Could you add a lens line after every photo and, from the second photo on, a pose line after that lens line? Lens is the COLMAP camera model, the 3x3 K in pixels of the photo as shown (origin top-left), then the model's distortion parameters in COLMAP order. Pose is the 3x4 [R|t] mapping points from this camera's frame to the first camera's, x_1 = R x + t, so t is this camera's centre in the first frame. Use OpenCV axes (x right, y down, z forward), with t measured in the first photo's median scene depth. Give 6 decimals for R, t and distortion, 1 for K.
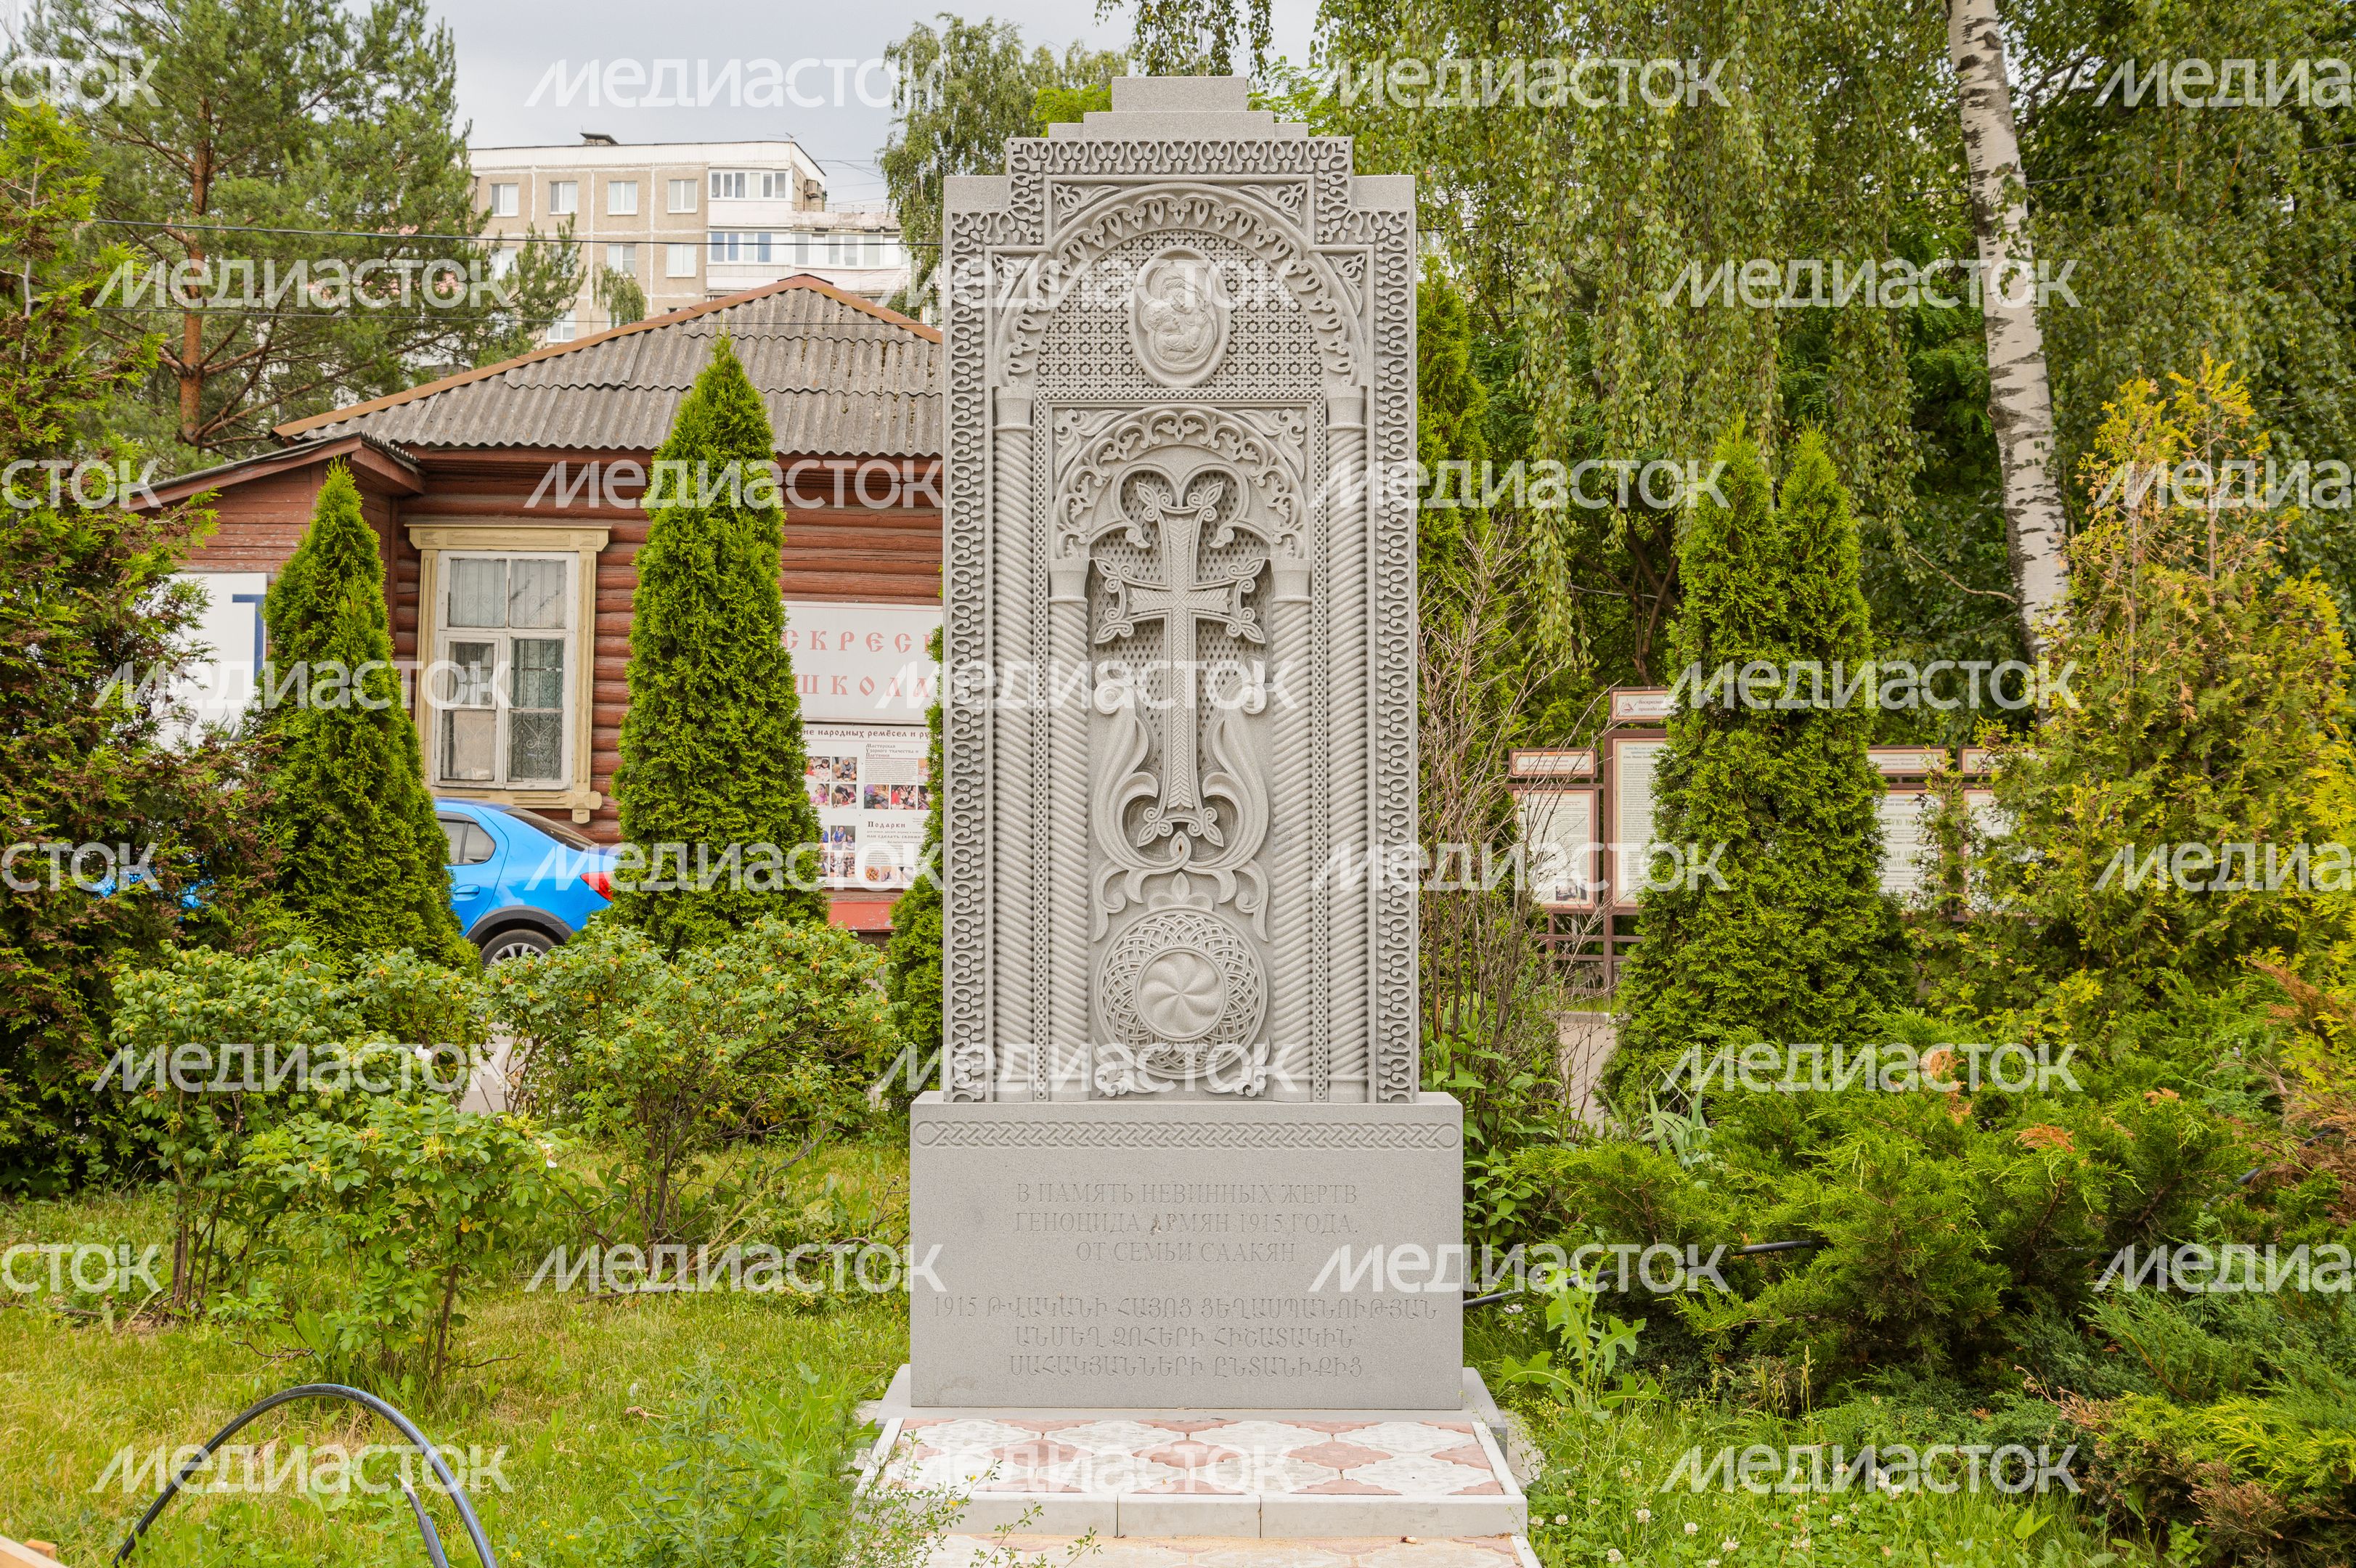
lens RADIAL K [[2741.1, 0, 1158.4], [0, 2741.1, 787.3], [0, 0, 1]] dist [-0.048669, 0.000000]
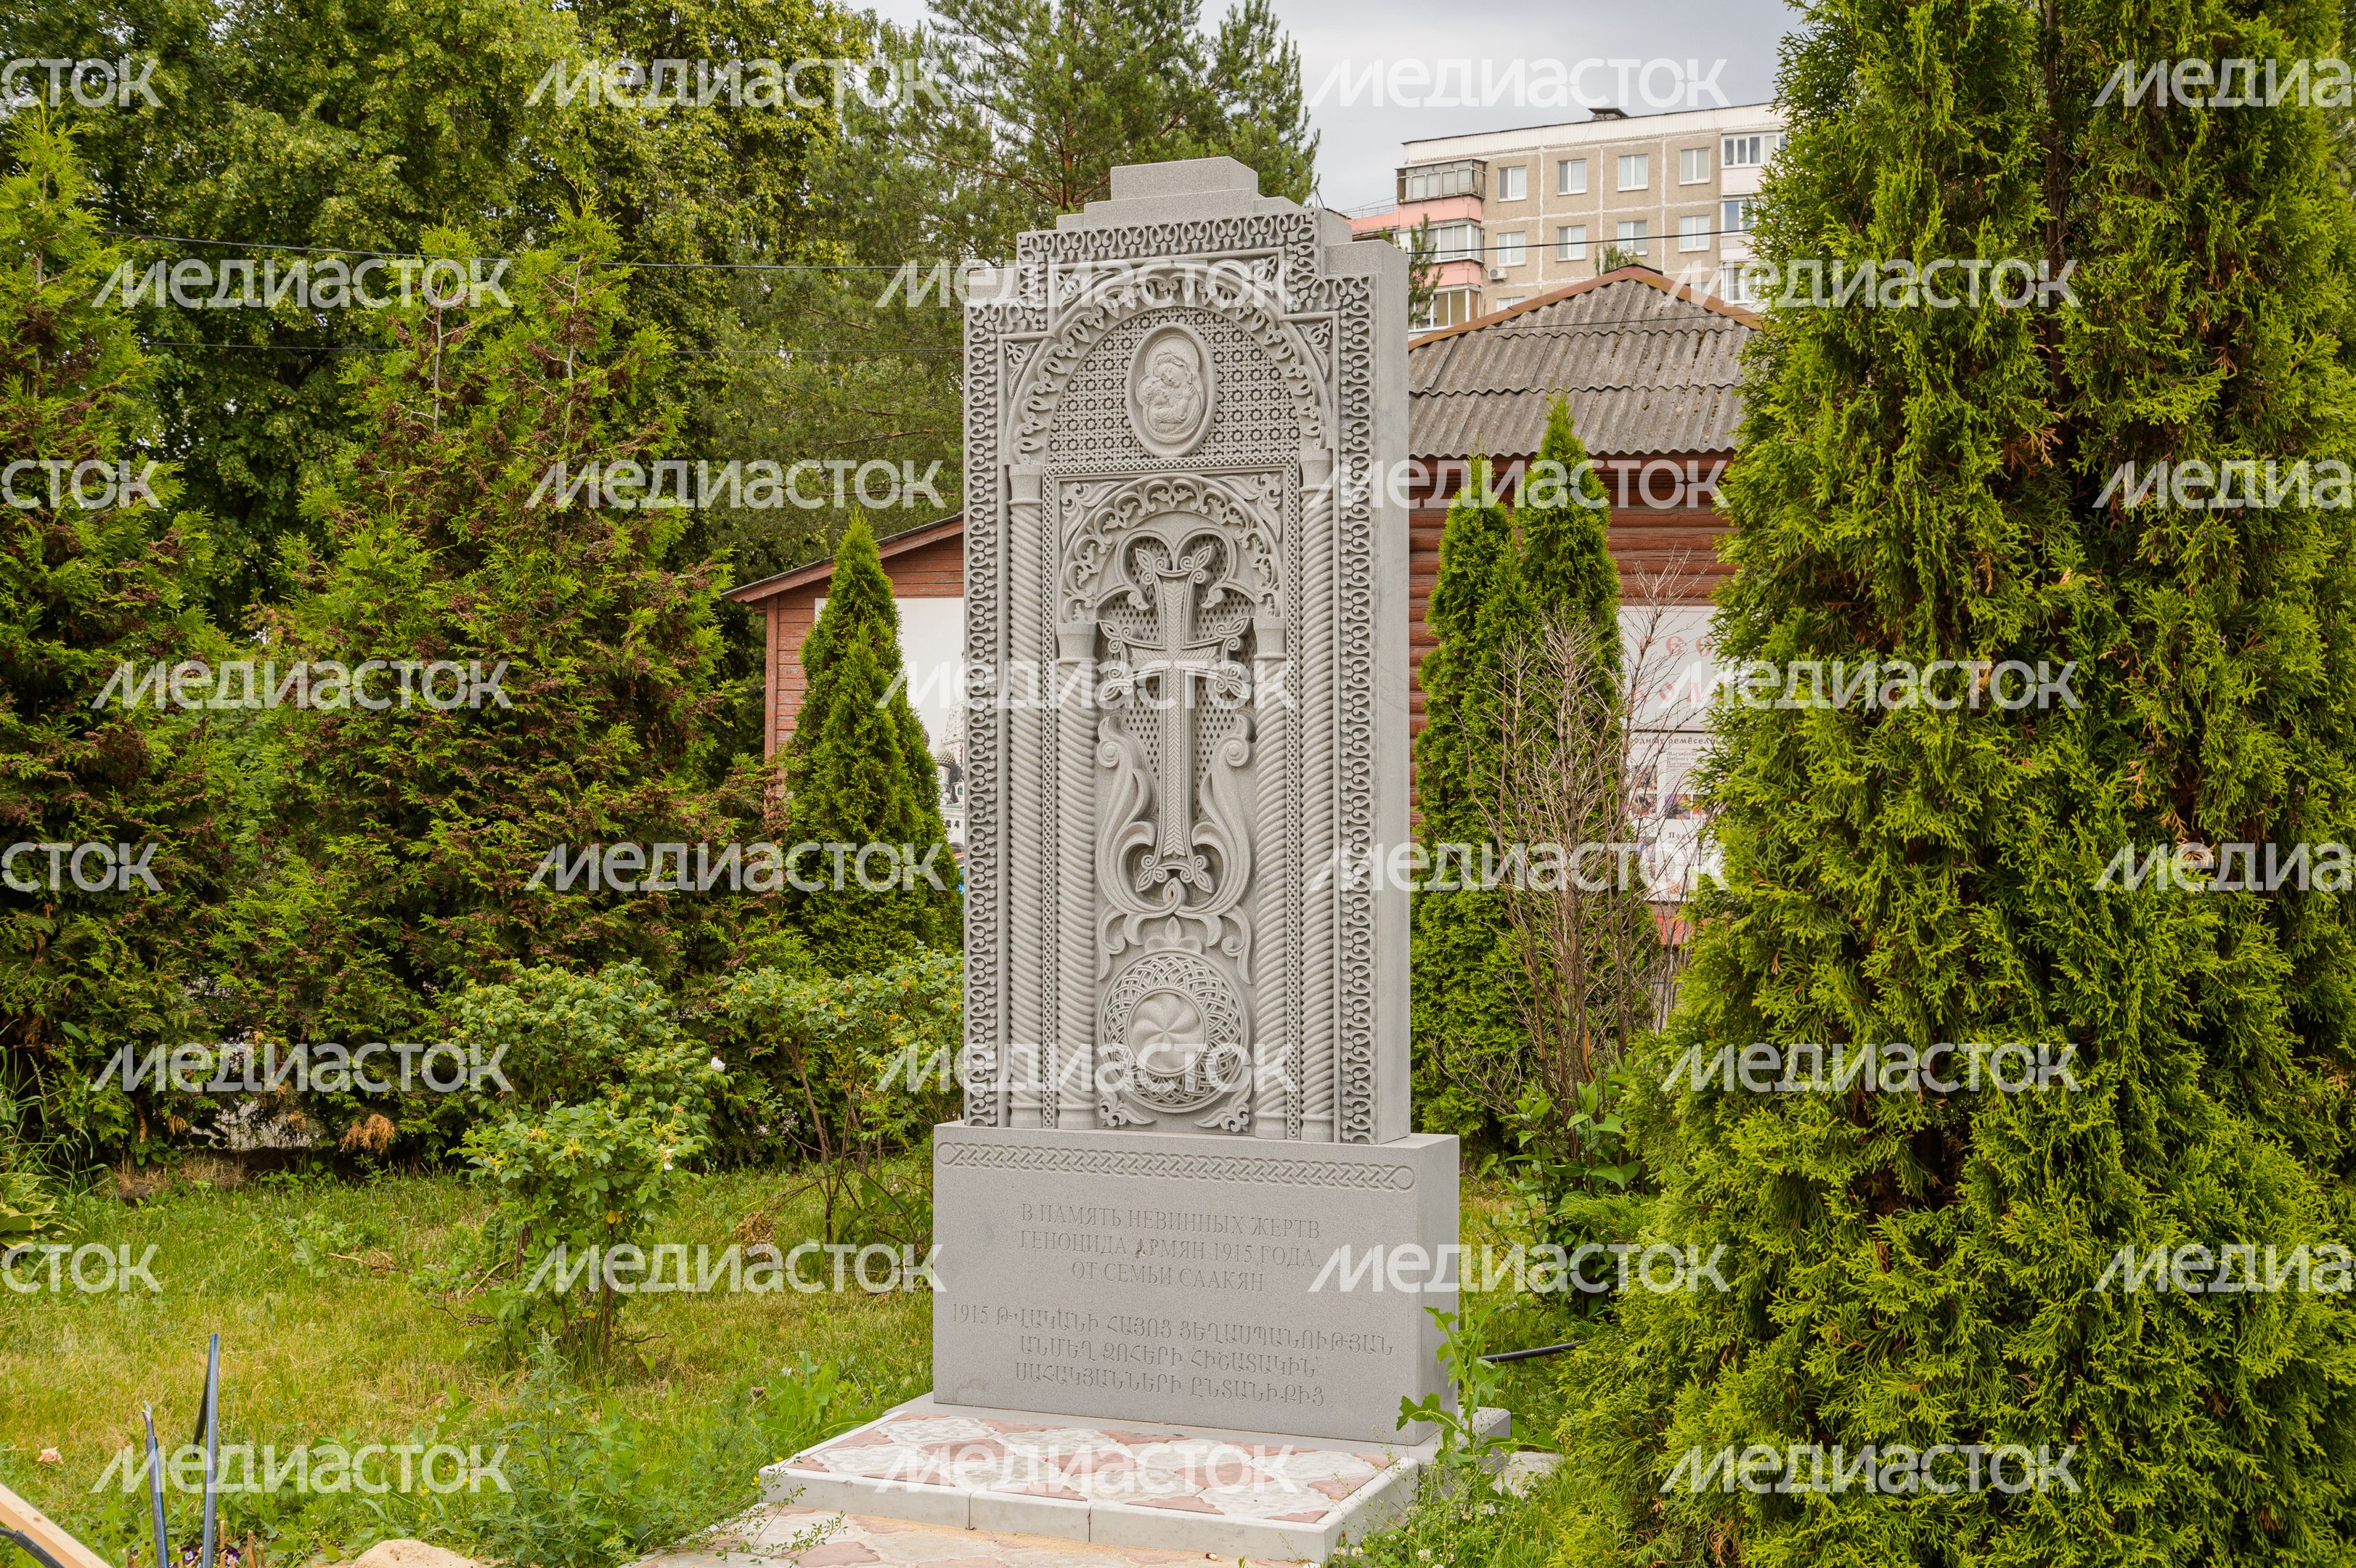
lens RADIAL K [[2887.2, 0, 1176.0], [0, 2887.2, 796.7], [0, 0, 1]] dist [-0.052435, 0.000000]
pose [[0.930989, -0.001866, -0.365043, 0.414371], [0.003647, 0.999985, 0.004191, -0.019882], [0.365029, -0.005233, 0.930981, -0.034752]]
